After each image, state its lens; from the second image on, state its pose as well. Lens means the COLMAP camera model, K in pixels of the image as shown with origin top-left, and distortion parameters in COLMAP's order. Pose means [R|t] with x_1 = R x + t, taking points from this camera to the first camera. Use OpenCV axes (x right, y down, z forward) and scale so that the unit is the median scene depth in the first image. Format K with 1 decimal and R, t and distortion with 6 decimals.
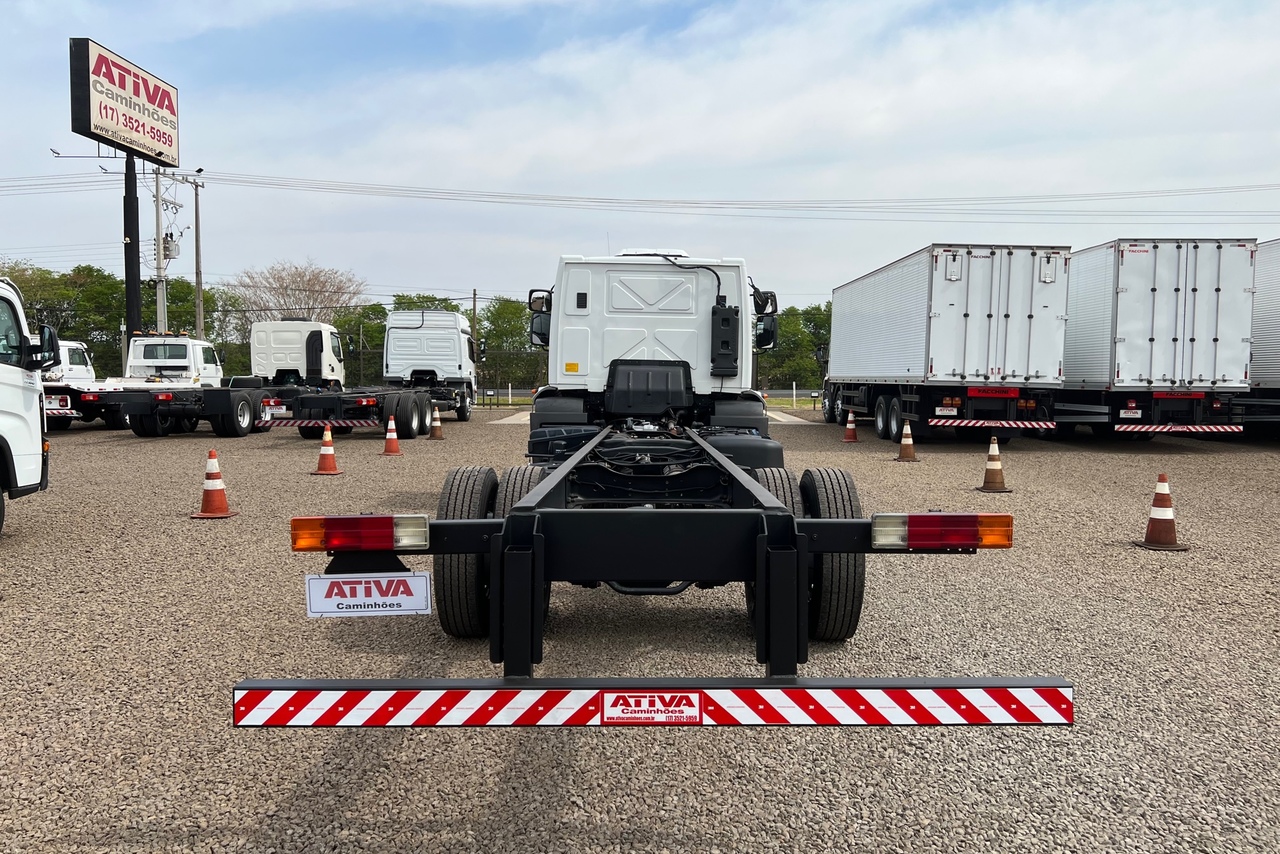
lens RADIAL K [[955.9, 0, 633.3], [0, 955.9, 430.5], [0, 0, 1]] dist [0.040478, -0.038541]
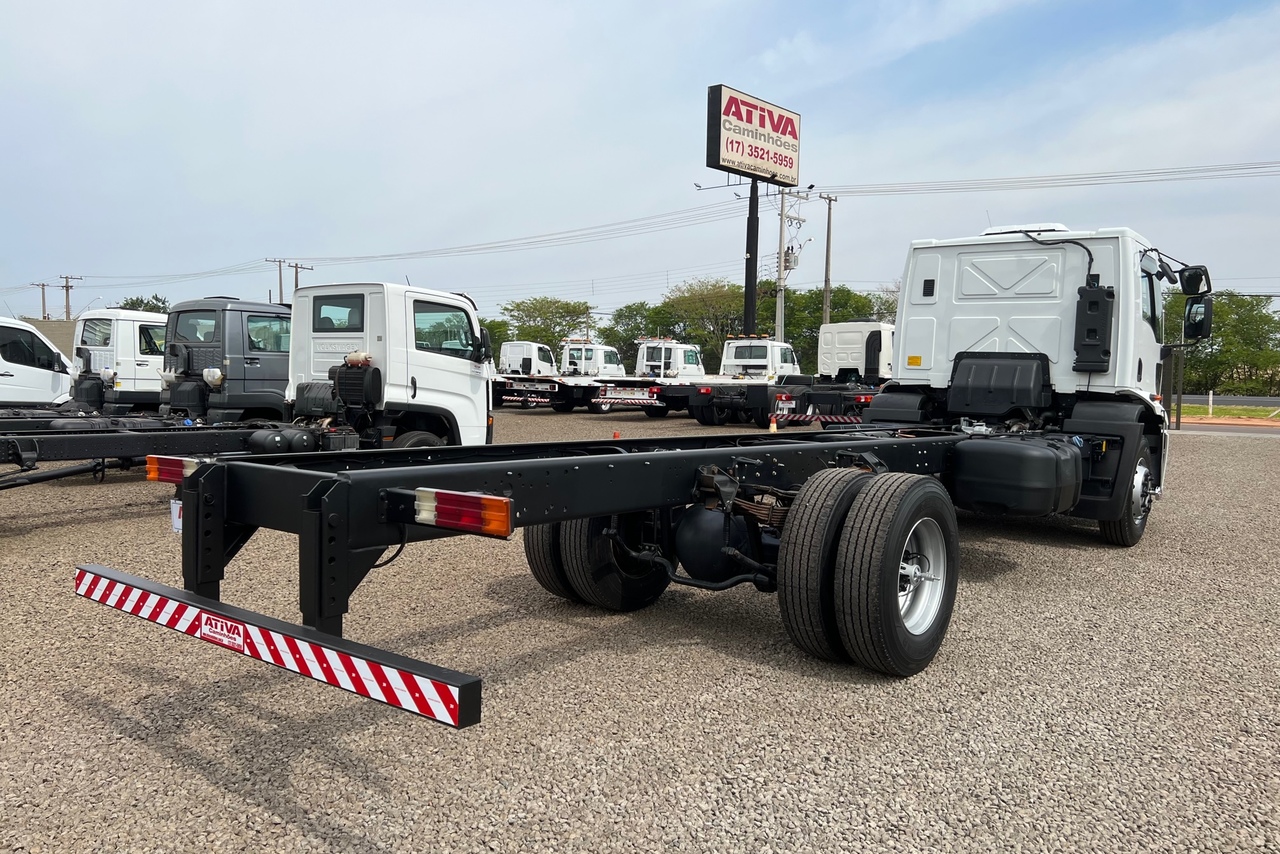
lens RADIAL K [[955.9, 0, 631.3], [0, 955.9, 430.0], [0, 0, 1]] dist [0.040478, -0.038541]
pose [[0.781491, 0.046087, -0.622213, 0.166594], [-0.047863, 0.998758, 0.013863, 0.000526], [0.622079, 0.018947, 0.782726, 0.057027]]
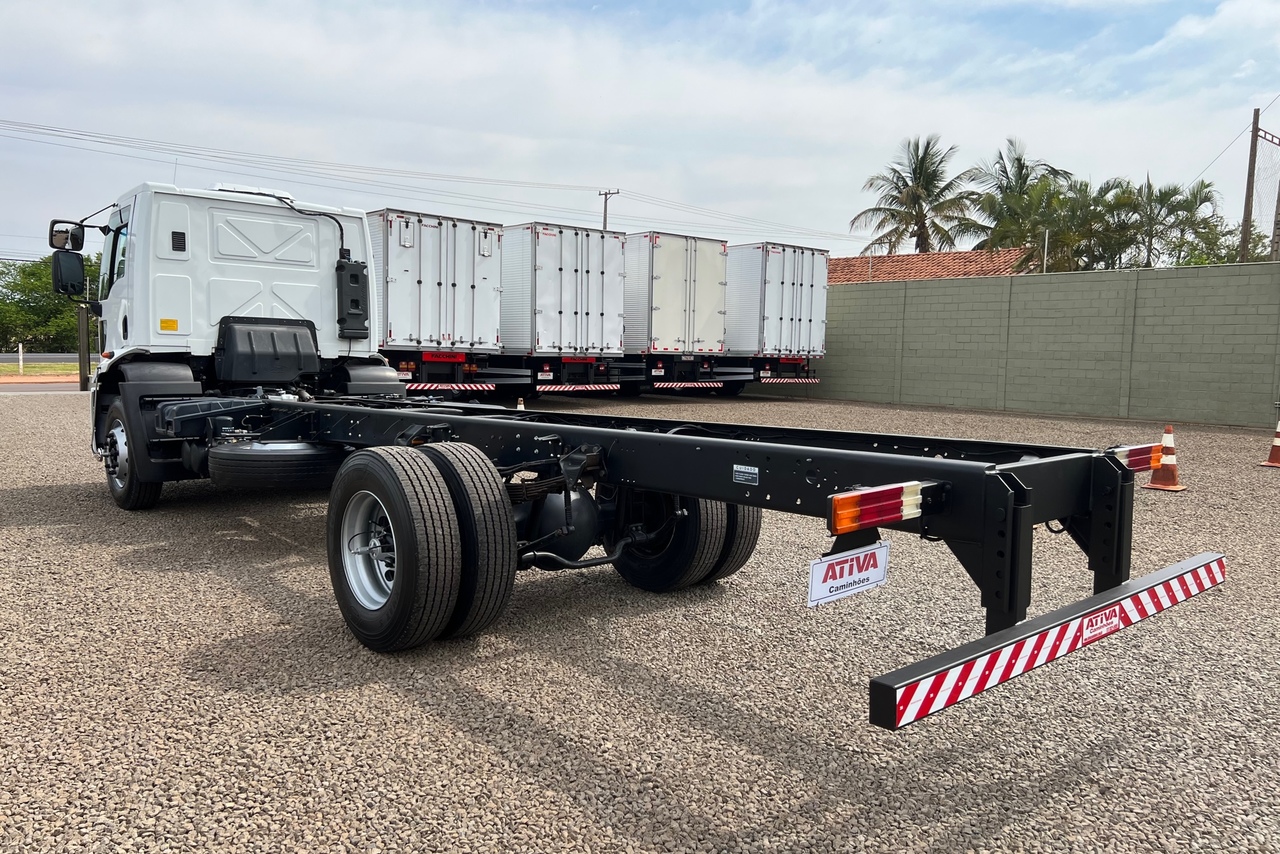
lens RADIAL K [[955.9, 0, 642.2], [0, 955.9, 433.0], [0, 0, 1]] dist [0.040478, -0.038541]
pose [[0.740280, -0.052323, 0.670260, -0.174239], [0.025927, 0.998447, 0.049307, -0.002687], [-0.671799, -0.019123, 0.740487, 0.074718]]
